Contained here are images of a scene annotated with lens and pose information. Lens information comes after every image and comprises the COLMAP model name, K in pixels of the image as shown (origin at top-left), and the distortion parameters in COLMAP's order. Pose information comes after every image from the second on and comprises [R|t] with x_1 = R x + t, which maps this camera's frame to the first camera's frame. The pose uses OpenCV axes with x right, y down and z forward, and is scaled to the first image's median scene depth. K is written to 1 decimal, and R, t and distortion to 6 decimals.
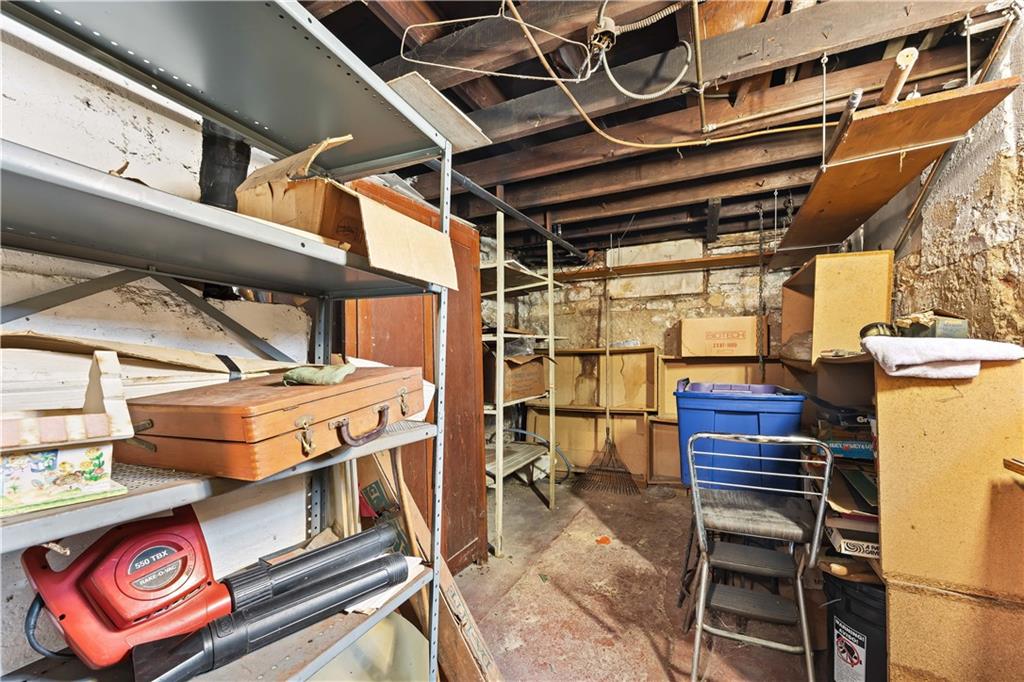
lens RADIAL K [[415.8, 0, 513.1], [0, 415.8, 347.0], [0, 0, 1]] dist [-0.001090, 0.000194]
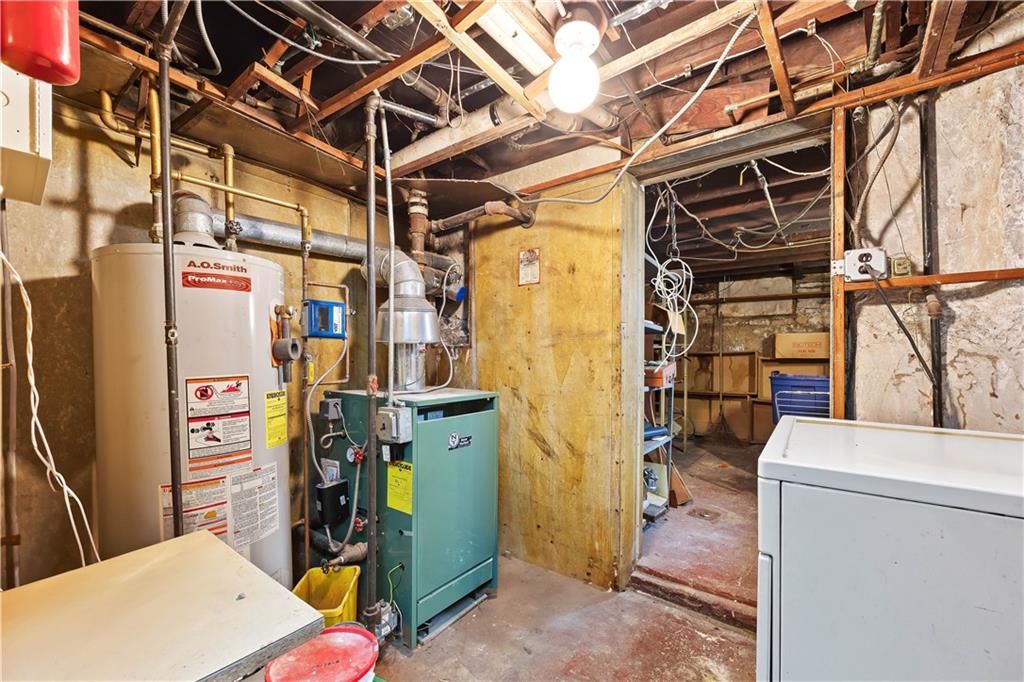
lens RADIAL K [[415.8, 0, 513.4], [0, 415.8, 341.8], [0, 0, 1]] dist [-0.001090, 0.000194]
pose [[0.982591, 0.008759, -0.185576, -0.219765], [-0.009472, 0.999951, -0.002955, -0.020556], [0.185541, 0.004662, 0.982625, -0.580606]]
